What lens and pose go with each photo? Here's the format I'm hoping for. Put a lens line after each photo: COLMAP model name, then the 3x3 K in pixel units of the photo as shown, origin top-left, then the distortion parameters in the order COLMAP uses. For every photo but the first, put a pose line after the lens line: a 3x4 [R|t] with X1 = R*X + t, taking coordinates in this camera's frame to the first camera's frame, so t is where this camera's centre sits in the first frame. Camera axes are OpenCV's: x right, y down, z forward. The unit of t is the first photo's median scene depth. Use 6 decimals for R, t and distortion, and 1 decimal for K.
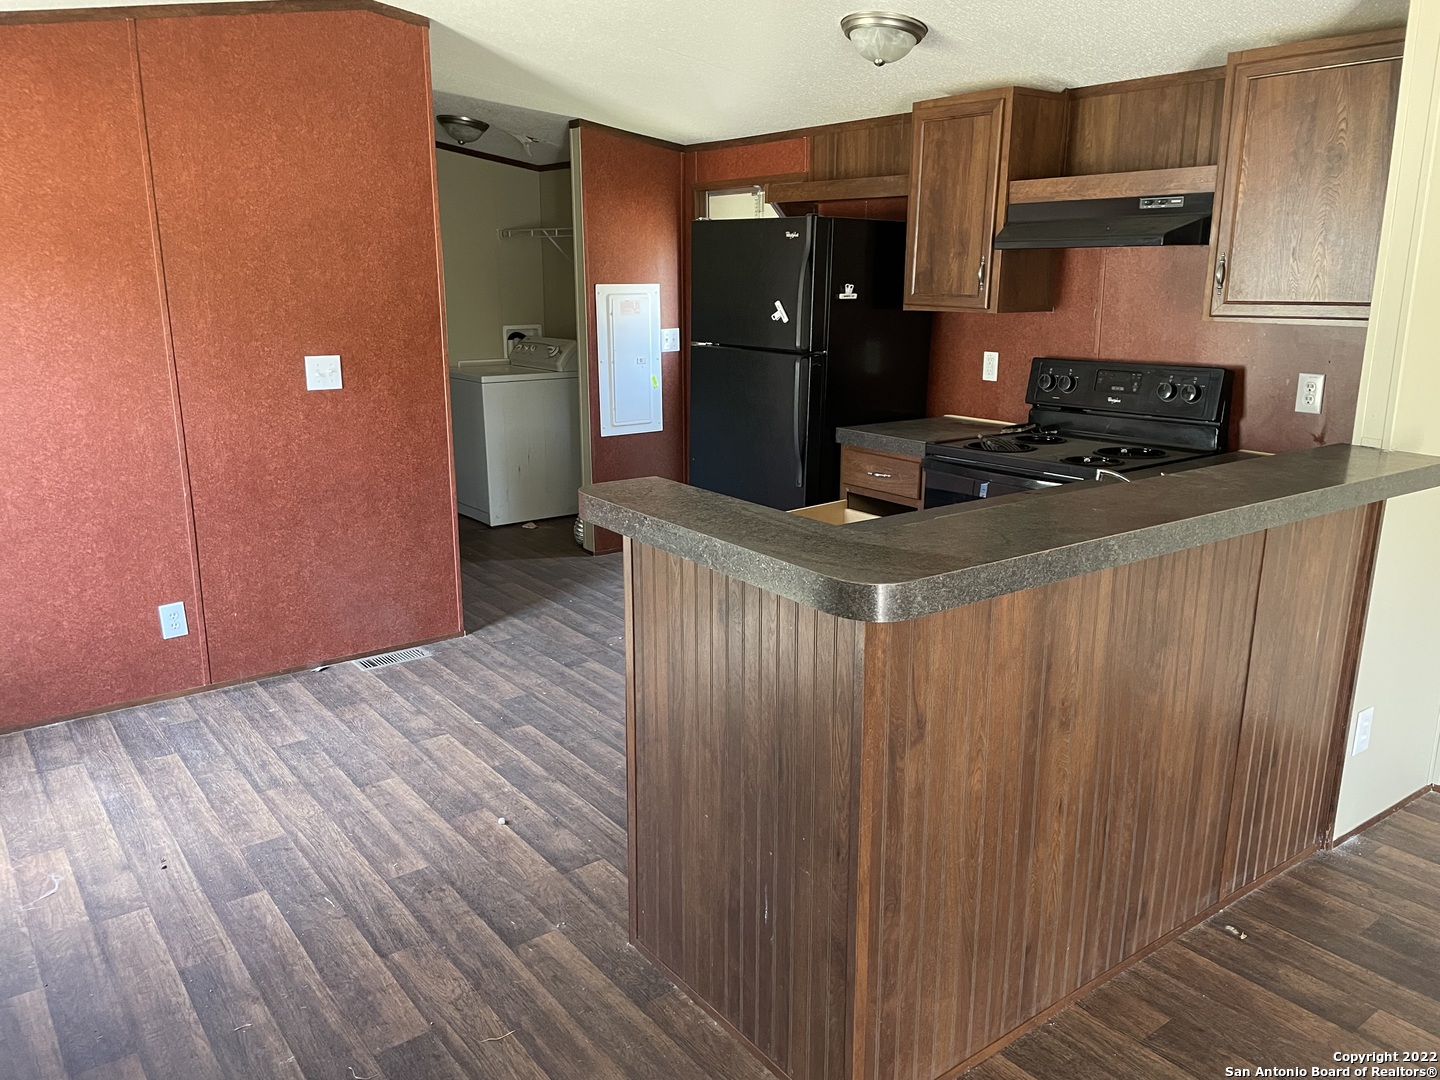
lens RADIAL K [[1097.4, 0, 720.0], [0, 1097.4, 540.0], [0, 0, 1]] dist [0.087037, -0.113285]
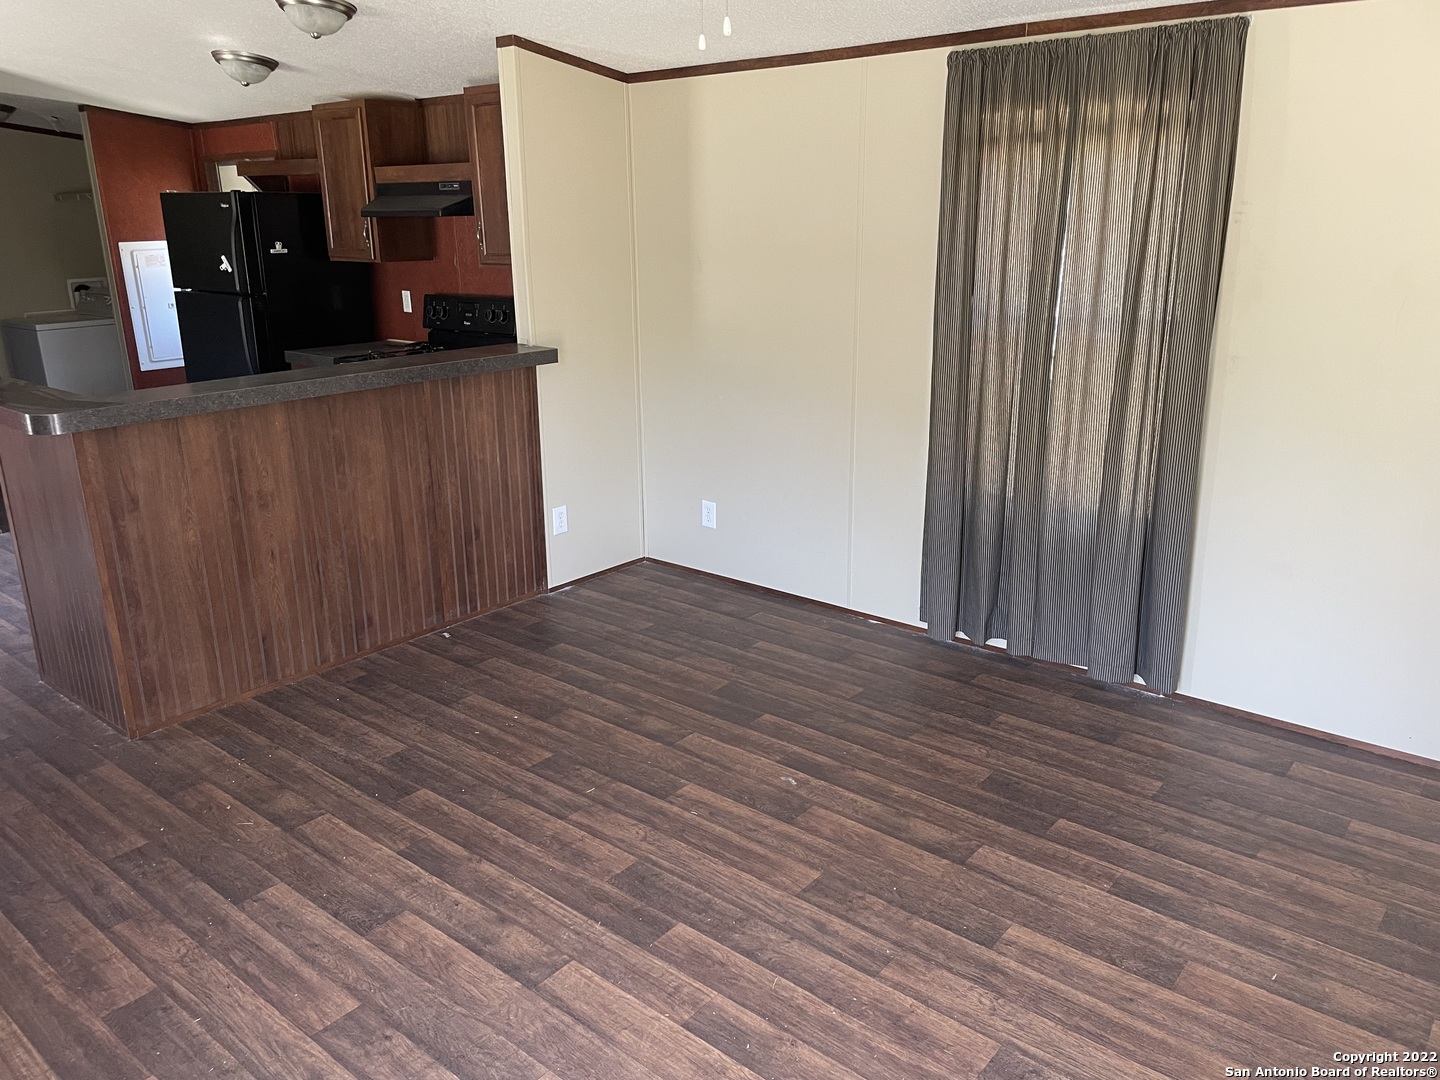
lens RADIAL K [[1097.4, 0, 720.0], [0, 1097.4, 540.0], [0, 0, 1]] dist [0.087037, -0.113285]
pose [[0.974215, -0.082582, 0.209966, 0.350896], [0.071674, 0.995679, 0.059051, 0.092446], [-0.213935, -0.042480, 0.975924, -0.476982]]
